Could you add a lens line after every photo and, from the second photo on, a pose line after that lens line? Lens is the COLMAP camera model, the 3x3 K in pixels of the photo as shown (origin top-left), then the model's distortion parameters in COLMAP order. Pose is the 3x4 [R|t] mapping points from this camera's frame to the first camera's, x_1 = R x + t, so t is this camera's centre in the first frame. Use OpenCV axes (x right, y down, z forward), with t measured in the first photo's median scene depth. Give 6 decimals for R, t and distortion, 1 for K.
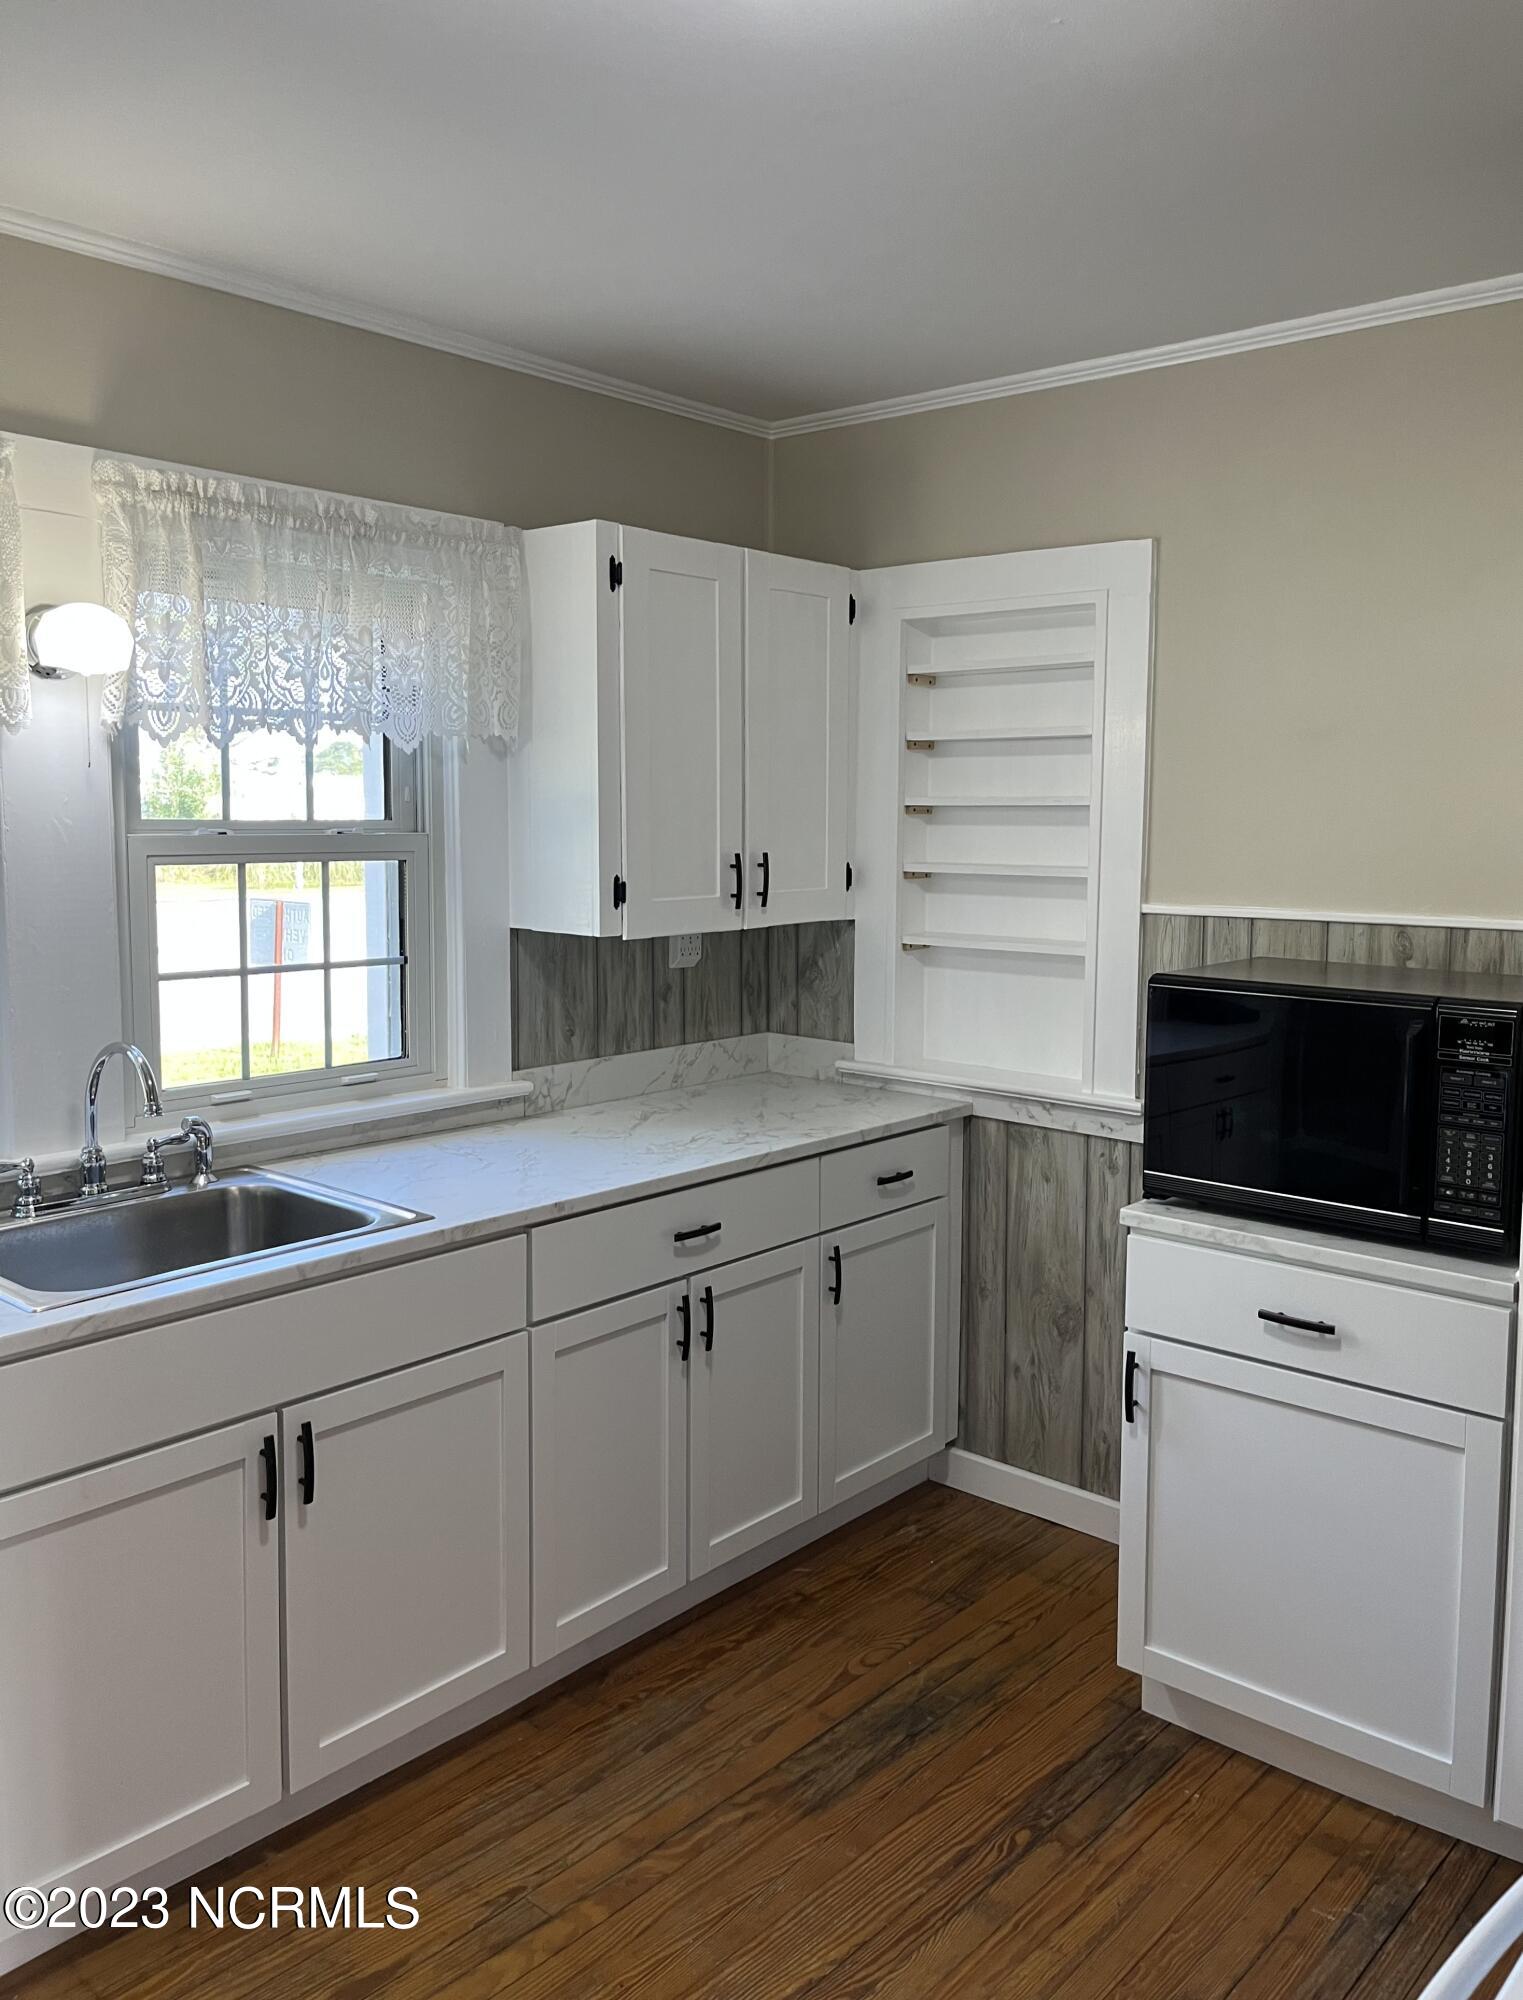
lens RADIAL K [[1541.5, 0, 761.8], [0, 1541.5, 953.2], [0, 0, 1]] dist [0.003626, -0.063149]
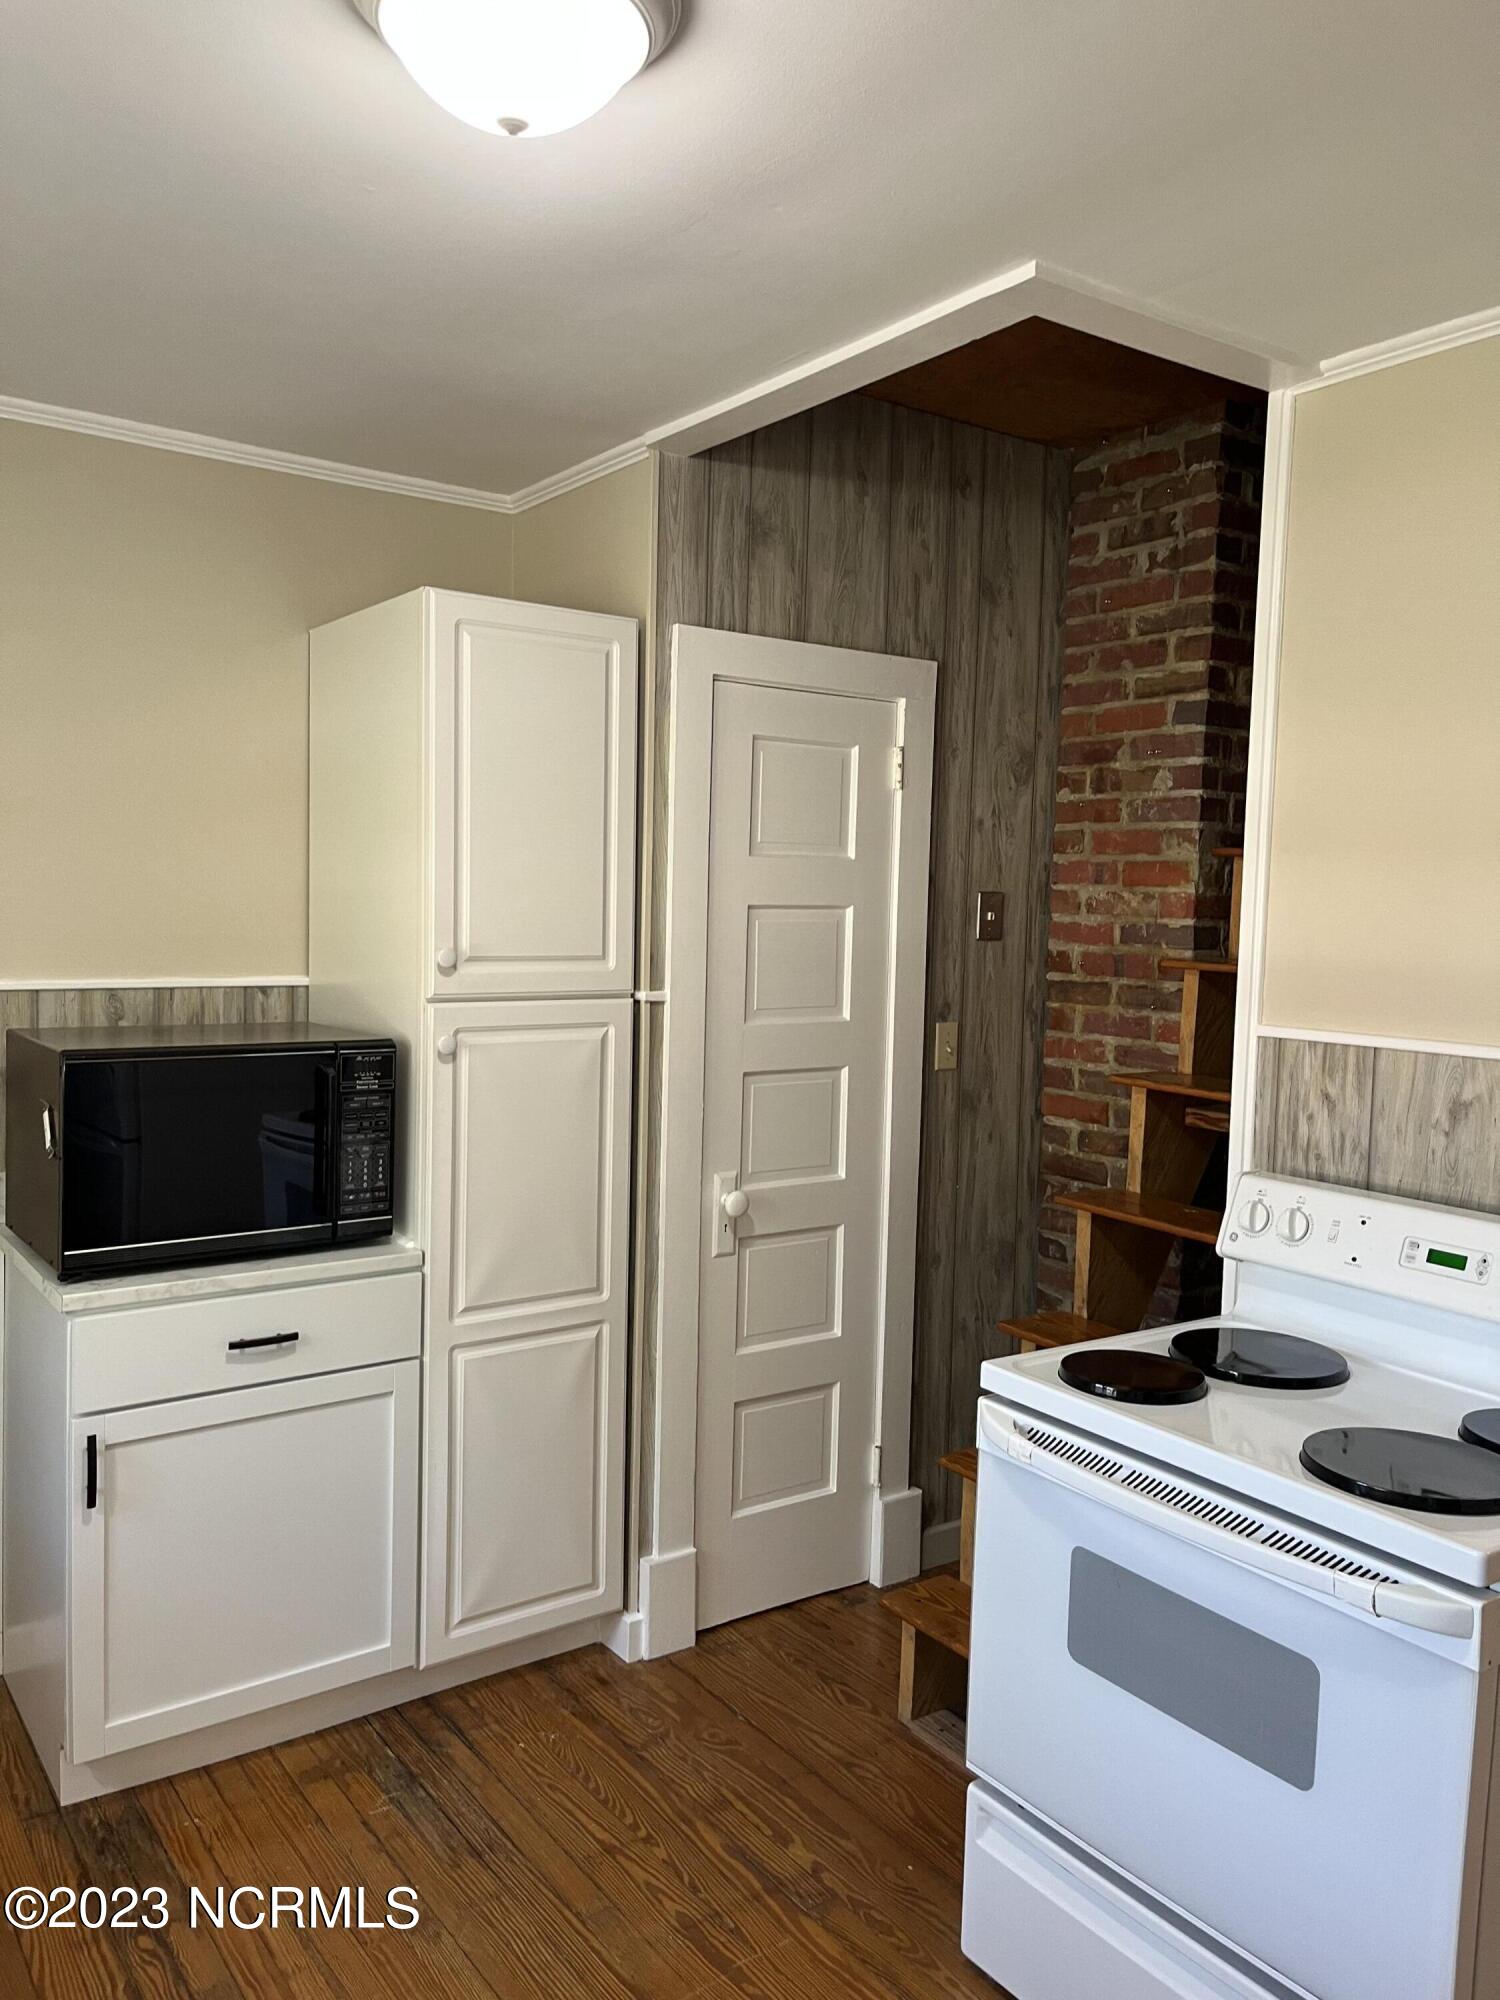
lens RADIAL K [[1507.5, 0, 750.0], [0, 1507.5, 1000.0], [0, 0, 1]] dist [0.004214, -0.059415]
pose [[0.208945, -0.066969, 0.975632, -0.612509], [0.064554, 0.996421, 0.054571, -0.045251], [-0.975795, 0.051579, 0.212520, 0.385143]]
